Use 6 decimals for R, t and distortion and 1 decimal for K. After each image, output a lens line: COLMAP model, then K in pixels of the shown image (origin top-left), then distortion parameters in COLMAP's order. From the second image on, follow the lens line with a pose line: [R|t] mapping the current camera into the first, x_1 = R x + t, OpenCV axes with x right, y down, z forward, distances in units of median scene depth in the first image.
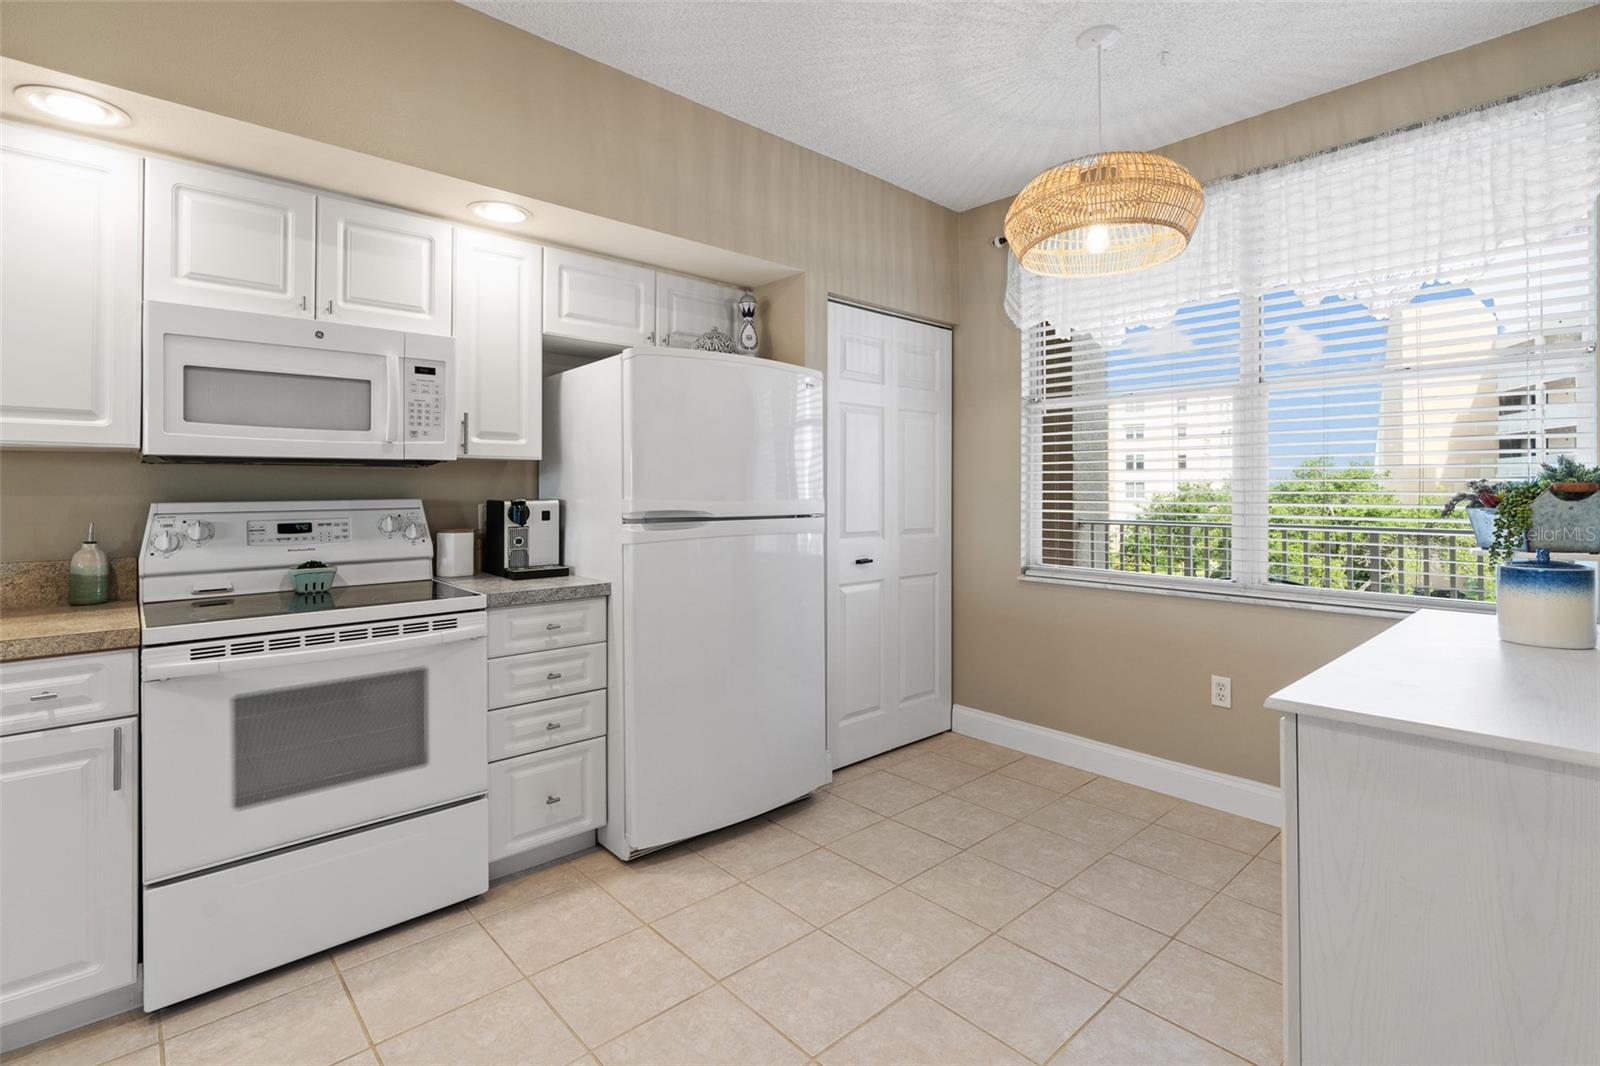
lens RADIAL K [[746.8, 0, 815.5], [0, 746.8, 487.3], [0, 0, 1]] dist [-0.013984, 0.004237]
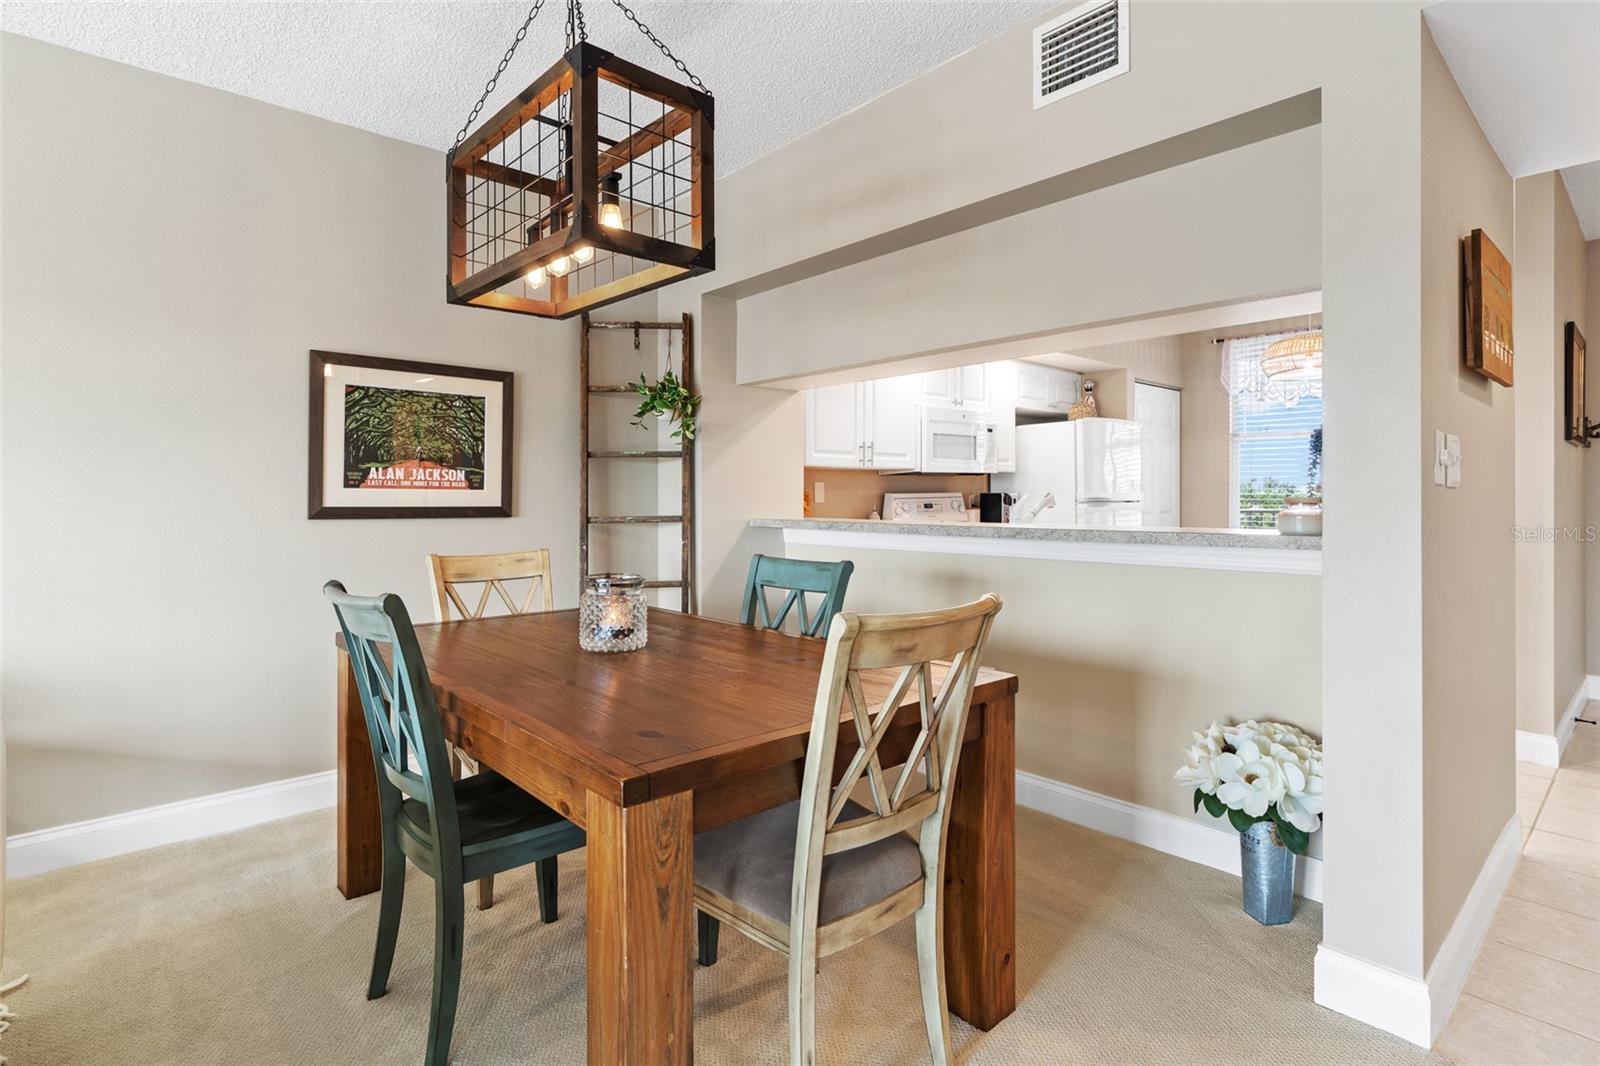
lens RADIAL K [[784.6, 0, 826.1], [0, 784.6, 481.4], [0, 0, 1]] dist [-0.004544, -0.001041]
pose [[0.999995, -0.000418, -0.003128, -0.927568], [0.000393, 0.999969, -0.007856, 0.003080], [0.003131, 0.007855, 0.999964, -1.137142]]
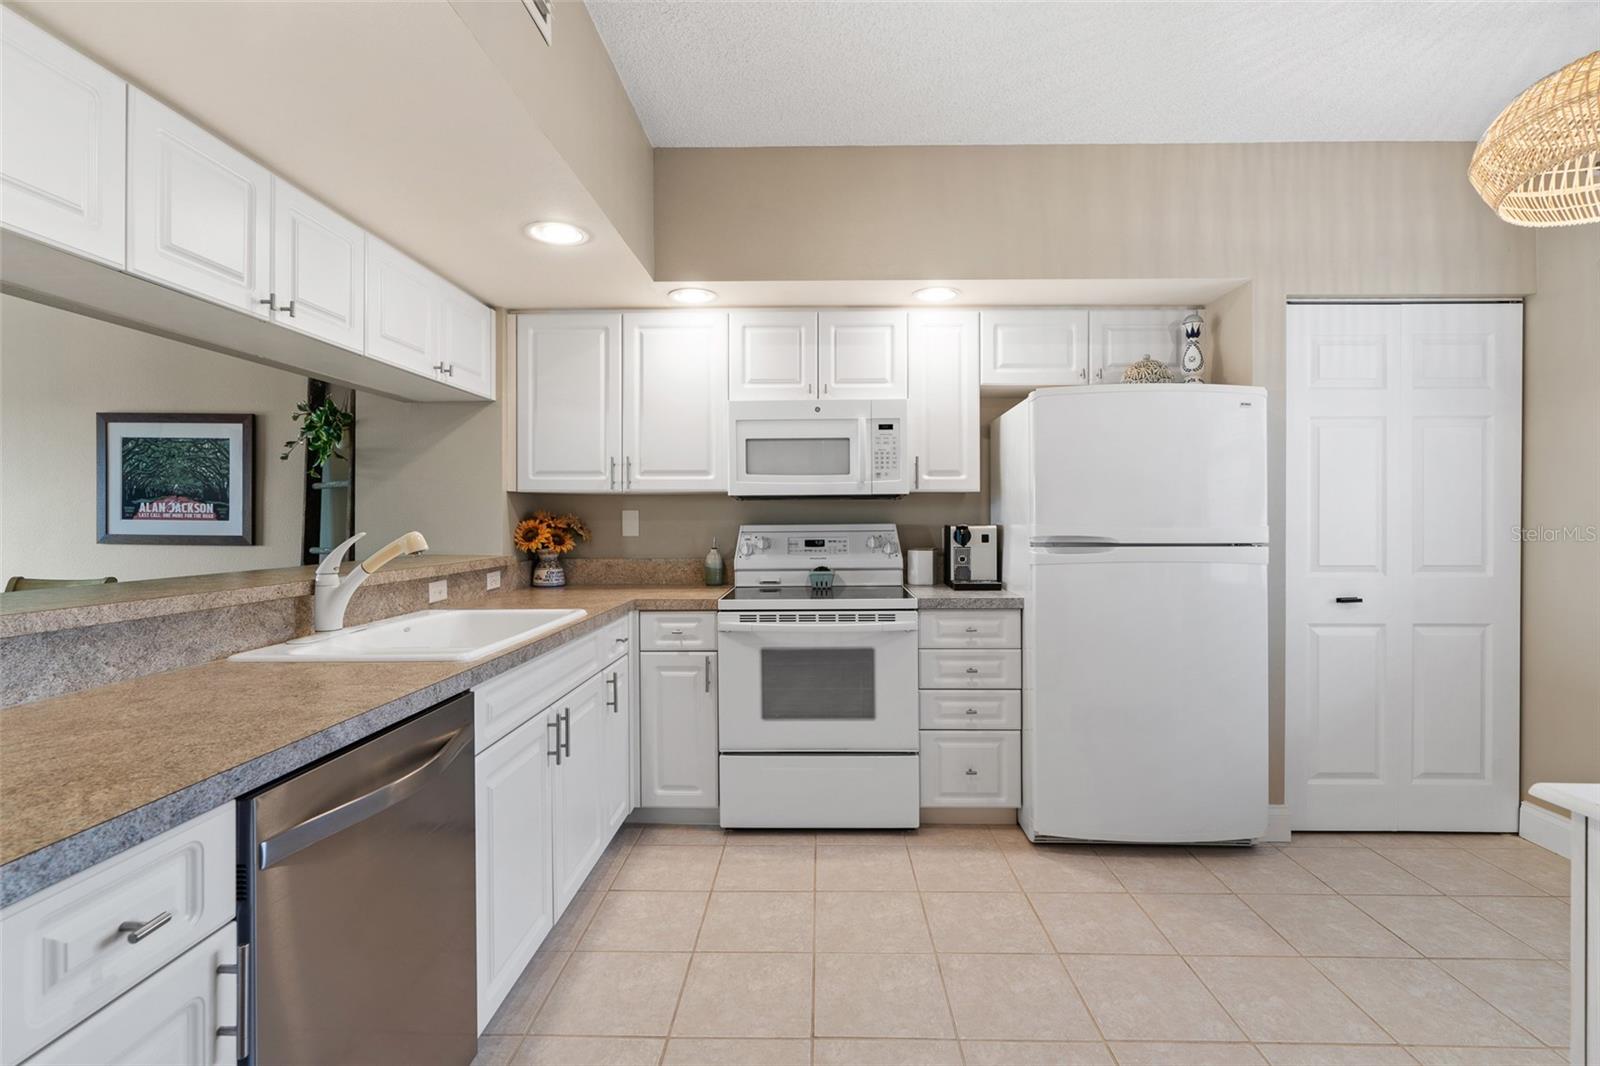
lens RADIAL K [[746.8, 0, 817.0], [0, 746.8, 526.7], [0, 0, 1]] dist [-0.013984, 0.004237]
pose [[0.720939, 0.010017, -0.692926, 0.294635], [0.003798, 0.999823, 0.018406, -0.003857], [0.692988, -0.015902, 0.720773, -0.044371]]
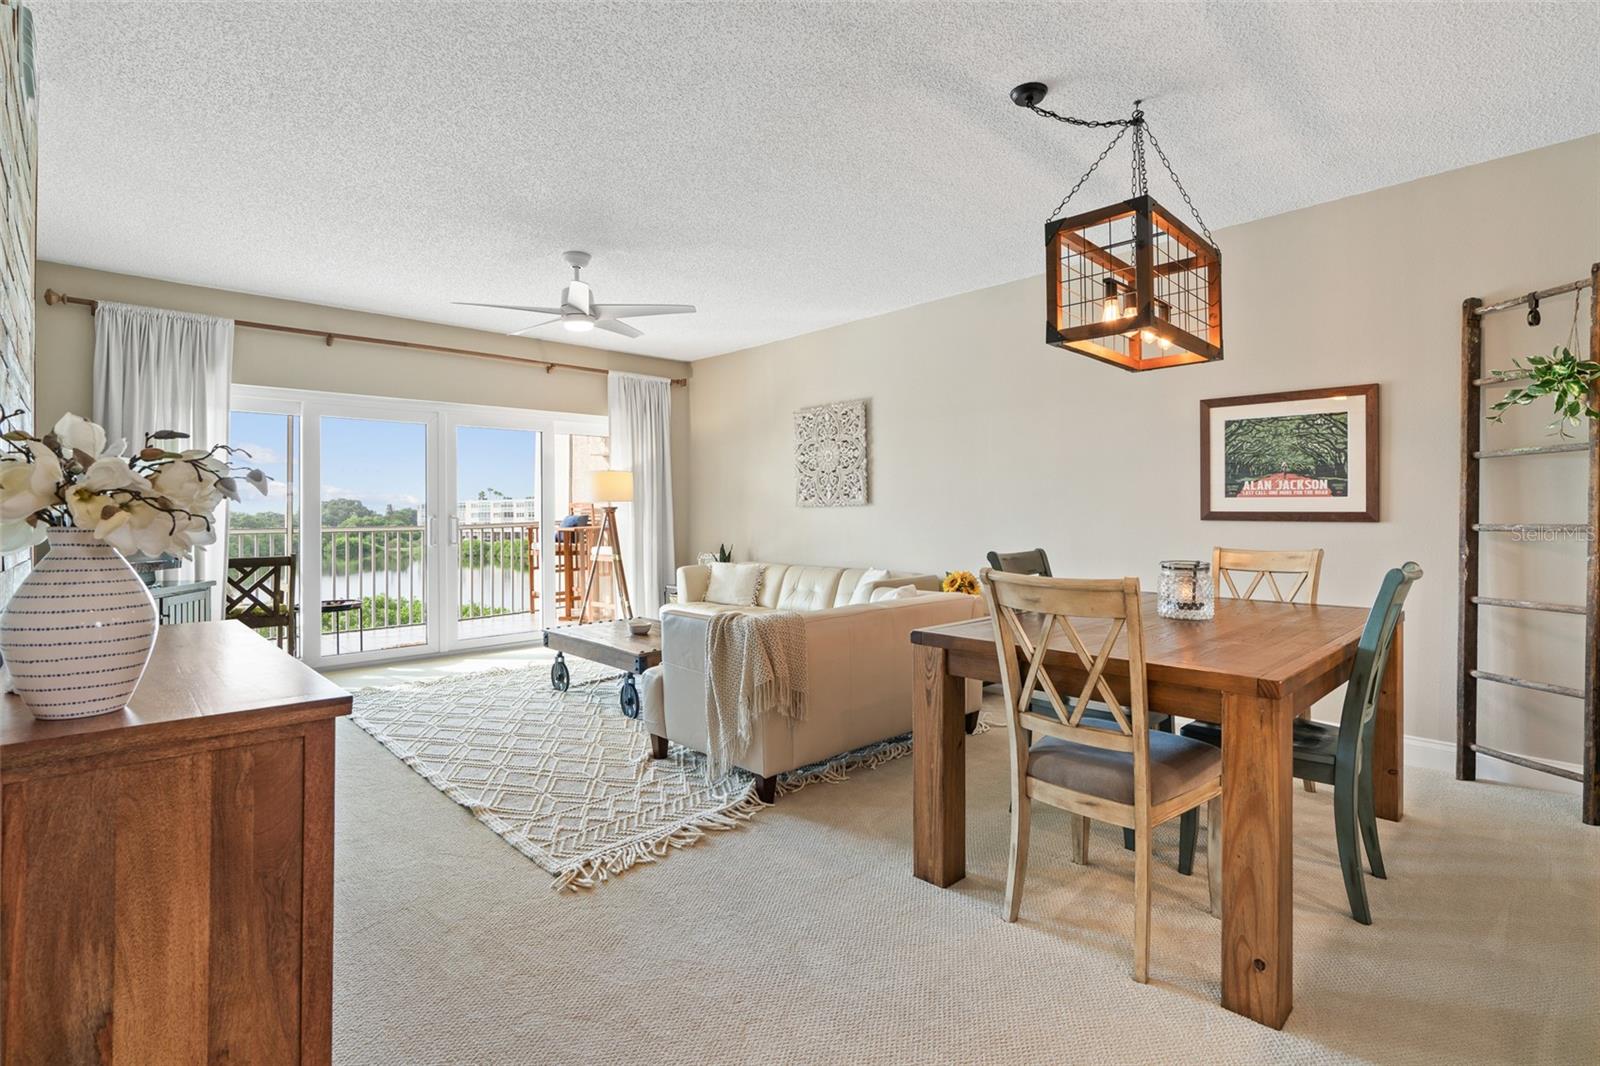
lens RADIAL K [[746.8, 0, 807.2], [0, 746.8, 505.8], [0, 0, 1]] dist [-0.013984, 0.004237]
pose [[0.031422, -0.008126, -0.999473, -0.157800], [0.012984, 0.999886, -0.007721, 0.021495], [0.999422, -0.012734, 0.031524, -0.855791]]
